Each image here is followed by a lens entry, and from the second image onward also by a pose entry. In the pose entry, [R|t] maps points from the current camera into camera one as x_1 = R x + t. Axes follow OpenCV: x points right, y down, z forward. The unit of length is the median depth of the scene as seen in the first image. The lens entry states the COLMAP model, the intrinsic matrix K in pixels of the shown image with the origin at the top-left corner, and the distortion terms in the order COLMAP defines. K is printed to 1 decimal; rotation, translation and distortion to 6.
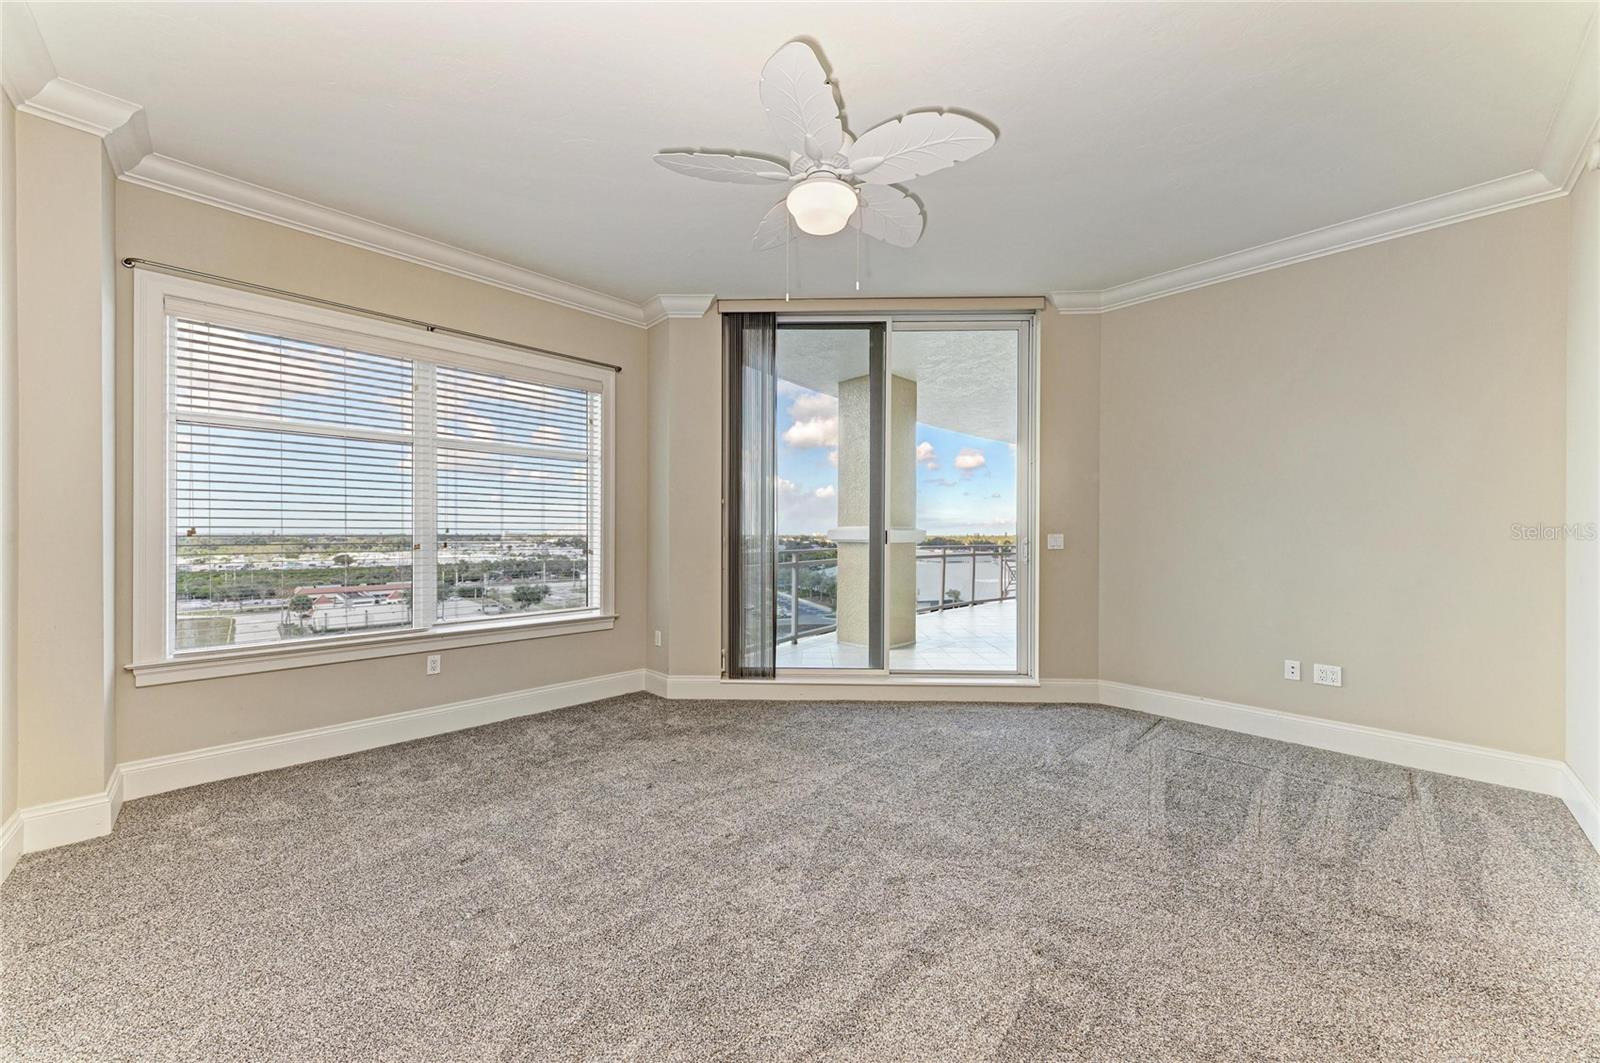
lens RADIAL K [[570.1, 0, 792.8], [0, 570.1, 531.9], [0, 0, 1]] dist [0.012630, -0.000028]
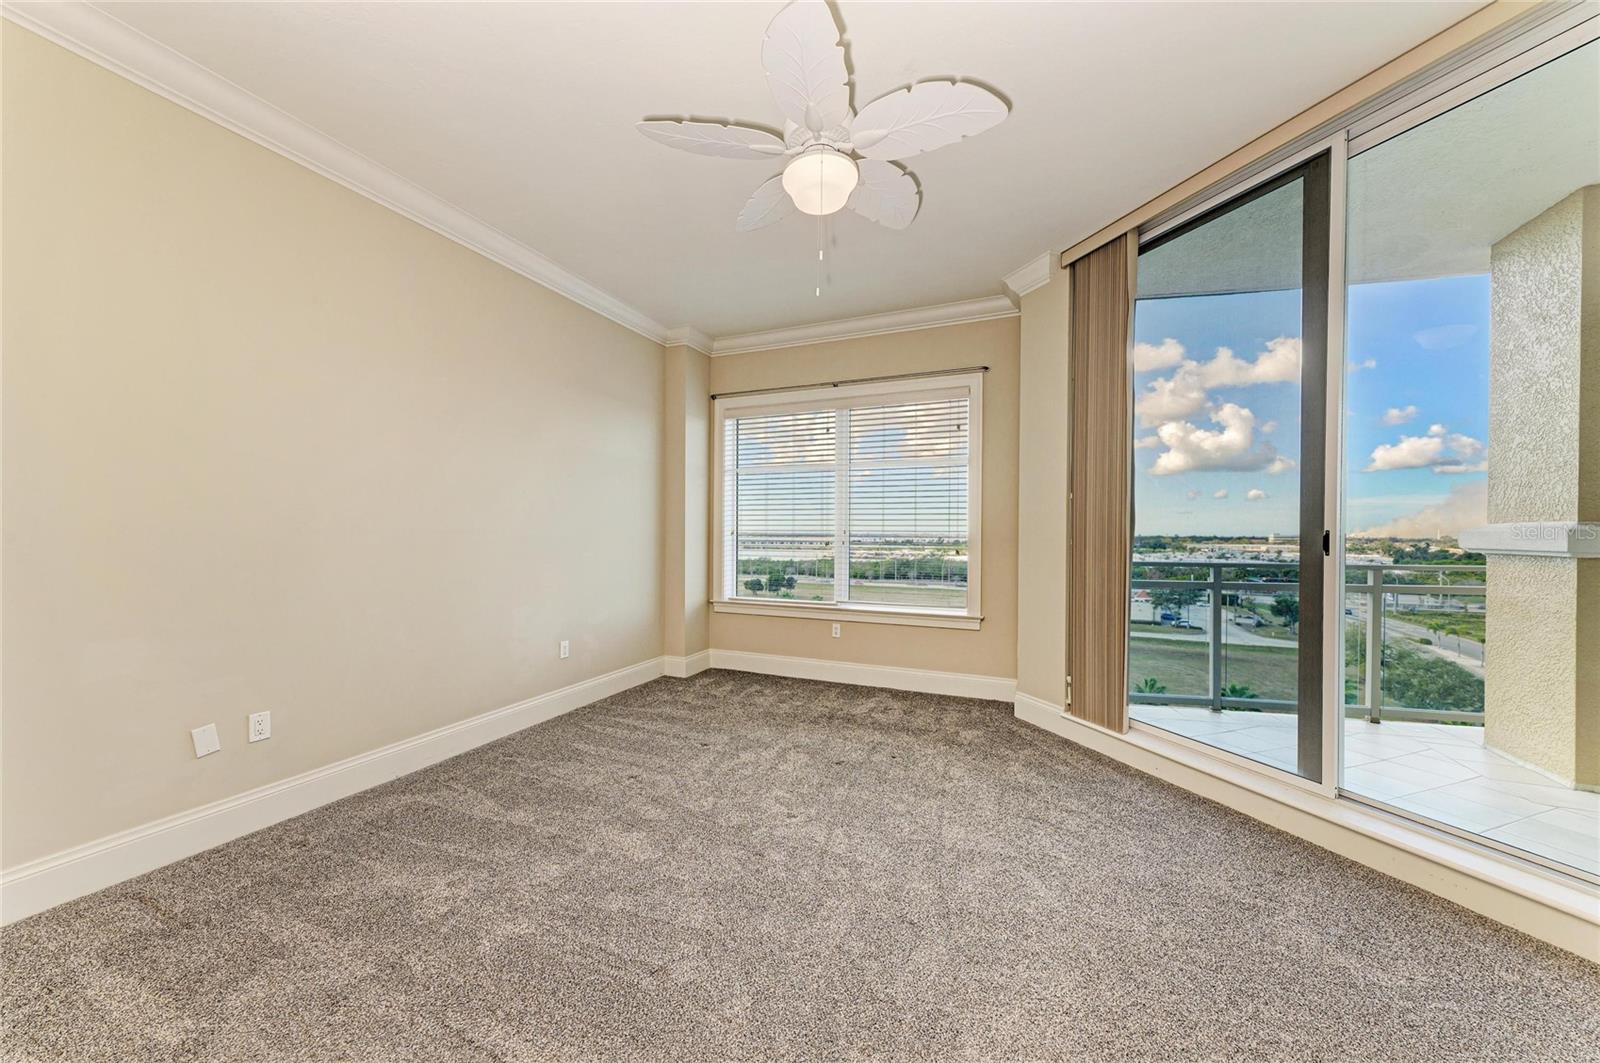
lens RADIAL K [[570.1, 0, 813.6], [0, 570.1, 534.4], [0, 0, 1]] dist [0.012630, -0.000028]
pose [[0.397115, 0.002970, -0.917764, 0.486762], [-0.002860, 0.999994, 0.001999, 0.000553], [0.917764, 0.001831, 0.397121, 0.336950]]
